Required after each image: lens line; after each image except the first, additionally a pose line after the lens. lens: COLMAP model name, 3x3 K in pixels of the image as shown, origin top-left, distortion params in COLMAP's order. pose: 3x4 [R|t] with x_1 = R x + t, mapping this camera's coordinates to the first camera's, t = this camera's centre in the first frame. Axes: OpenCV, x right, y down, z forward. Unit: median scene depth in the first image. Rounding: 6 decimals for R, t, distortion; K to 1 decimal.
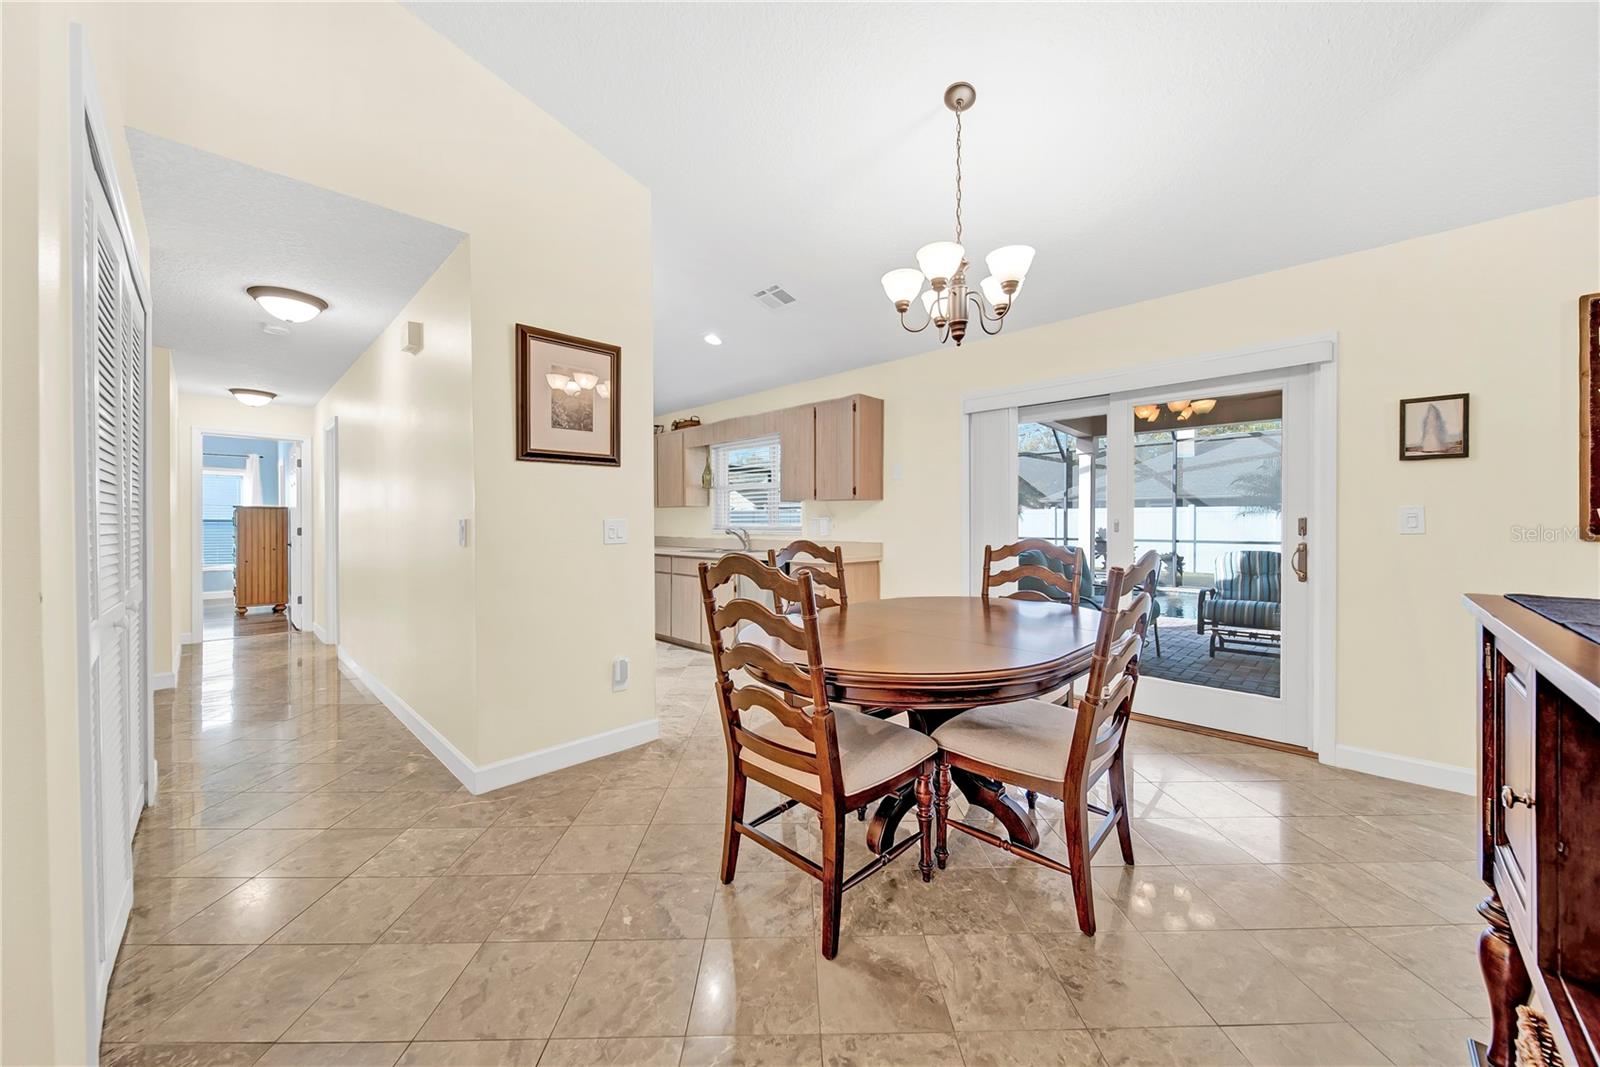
lens RADIAL K [[574.1, 0, 798.6], [0, 574.1, 529.5], [0, 0, 1]] dist [0.002554, 0.000176]
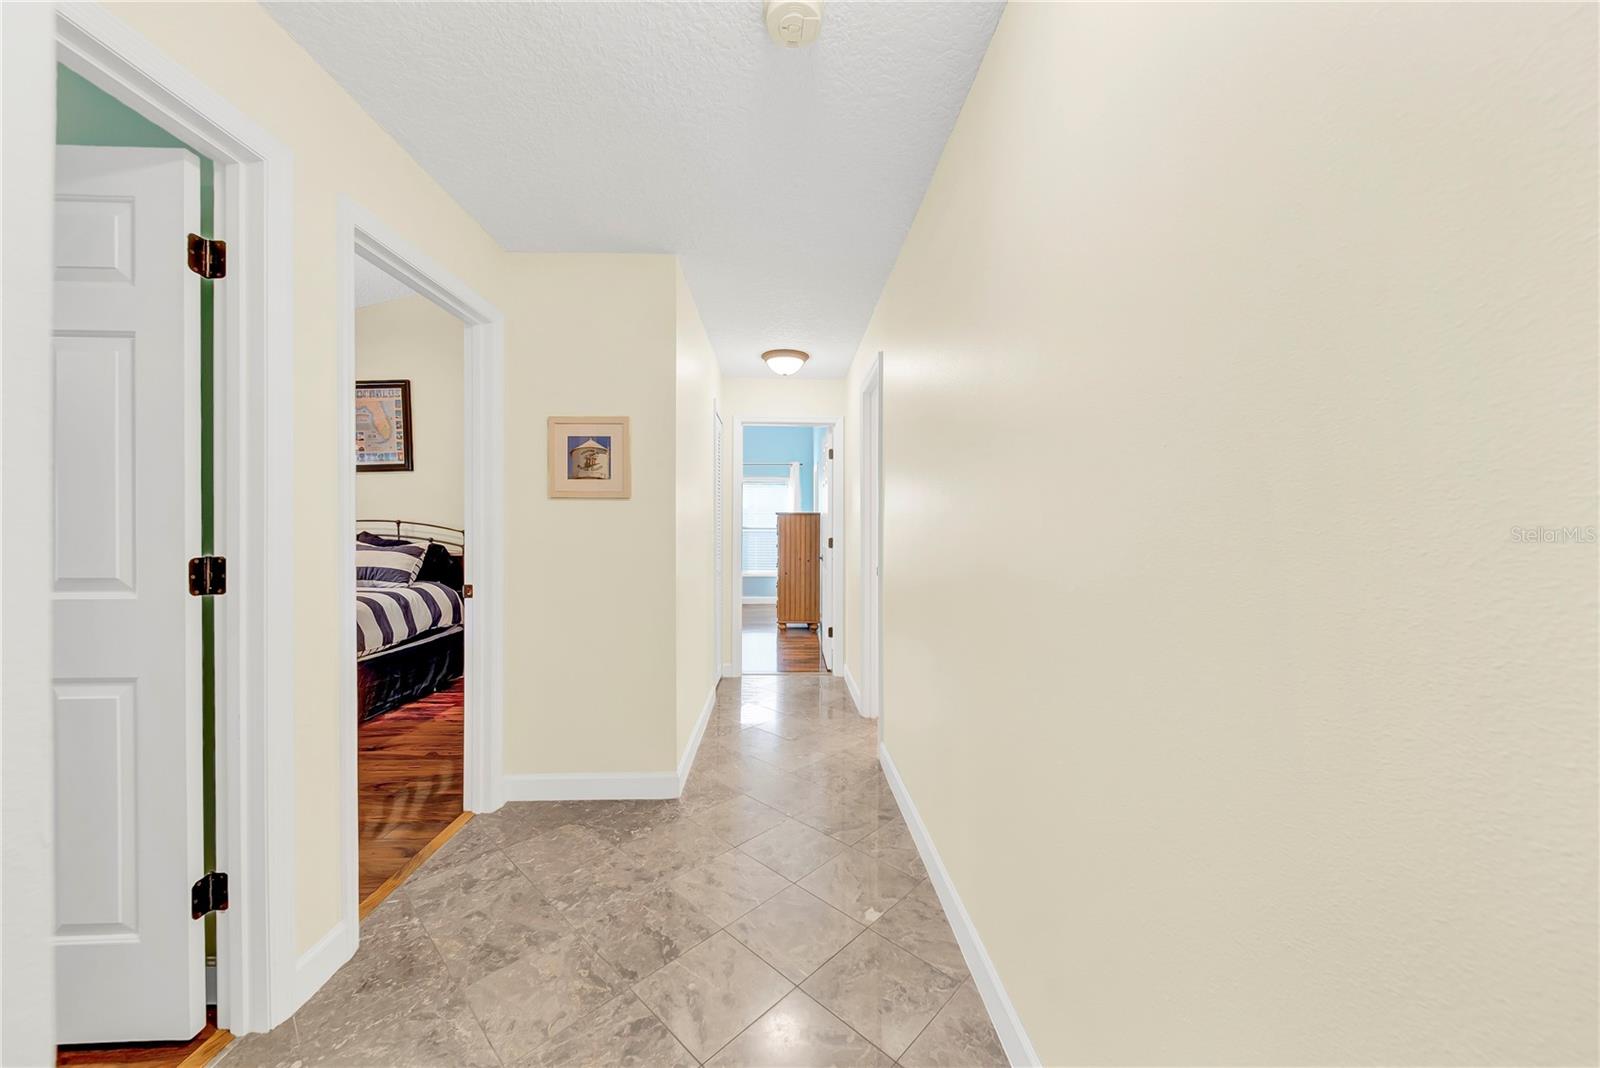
lens RADIAL K [[570.7, 0, 795.9], [0, 570.7, 533.5], [0, 0, 1]] dist [0.005395, -0.000026]
pose [[0.717221, 0.003614, -0.696837, -0.338117], [-0.006271, 0.999980, -0.001268, -0.007252], [0.696818, 0.005279, 0.717229, 0.384713]]
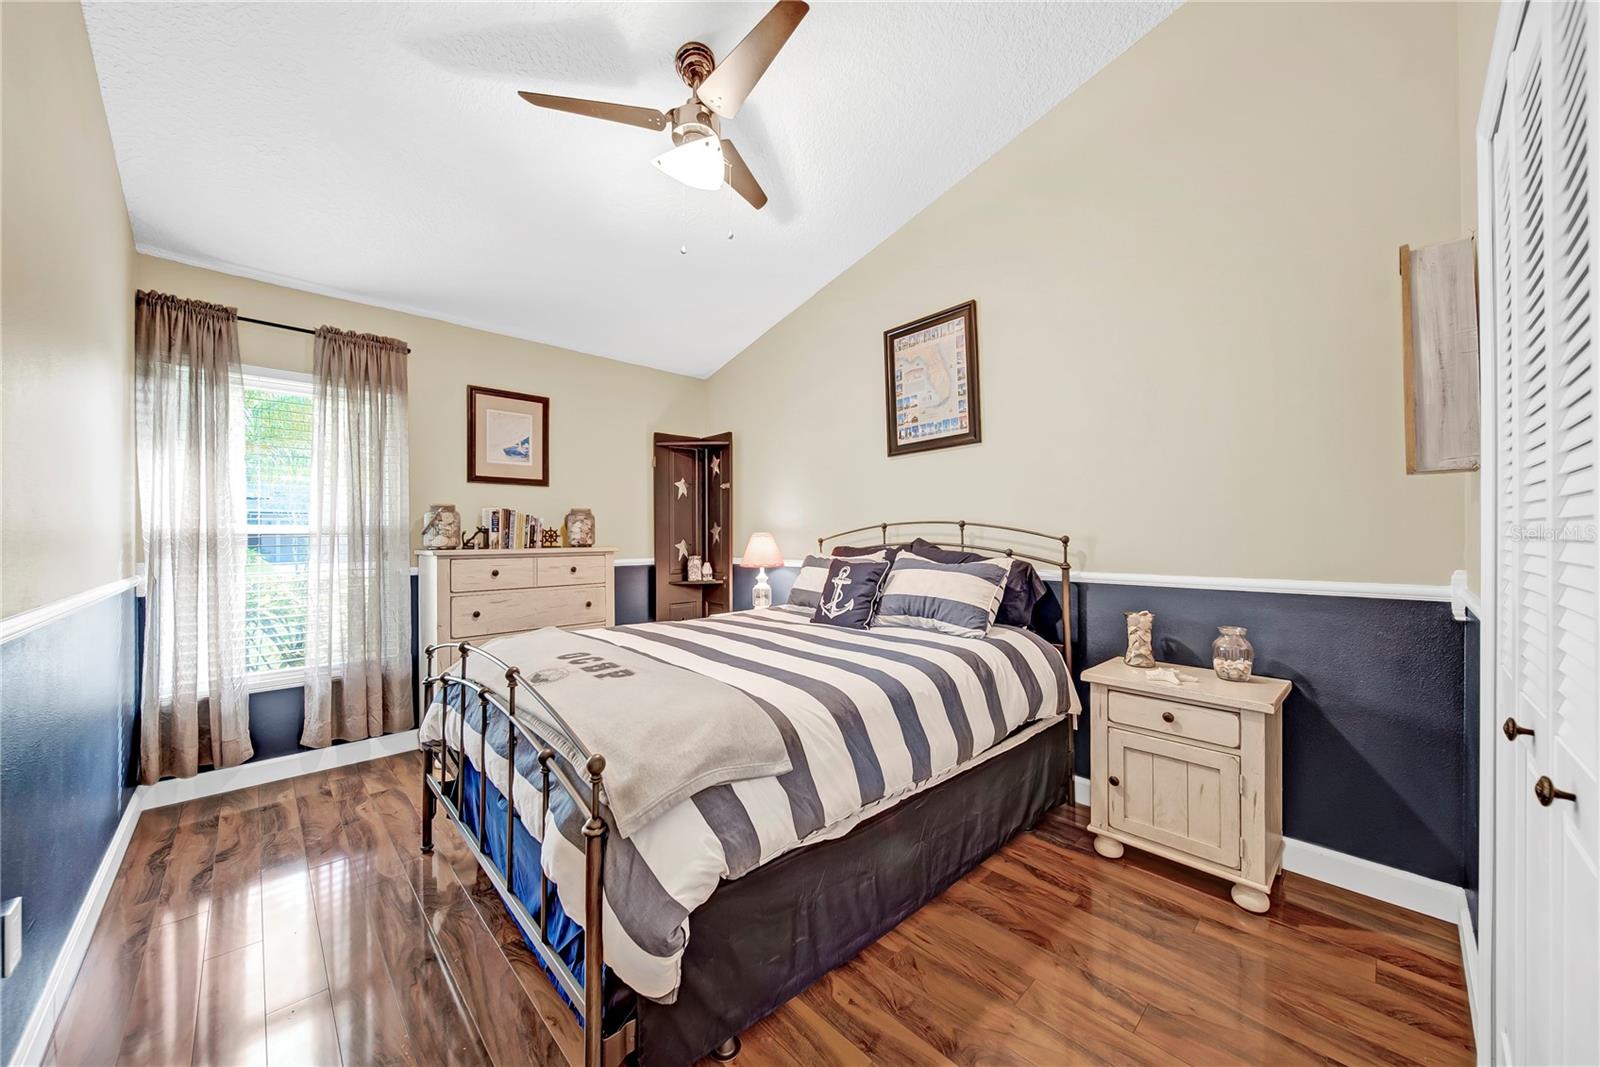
lens RADIAL K [[575.1, 0, 796.0], [0, 575.1, 530.3], [0, 0, 1]] dist [-0.001767, -0.000179]
pose [[-0.034023, -0.002606, -0.999418, -0.690946], [-0.001970, 0.999995, -0.002540, -0.011936], [0.999419, 0.001882, -0.034028, 0.429301]]
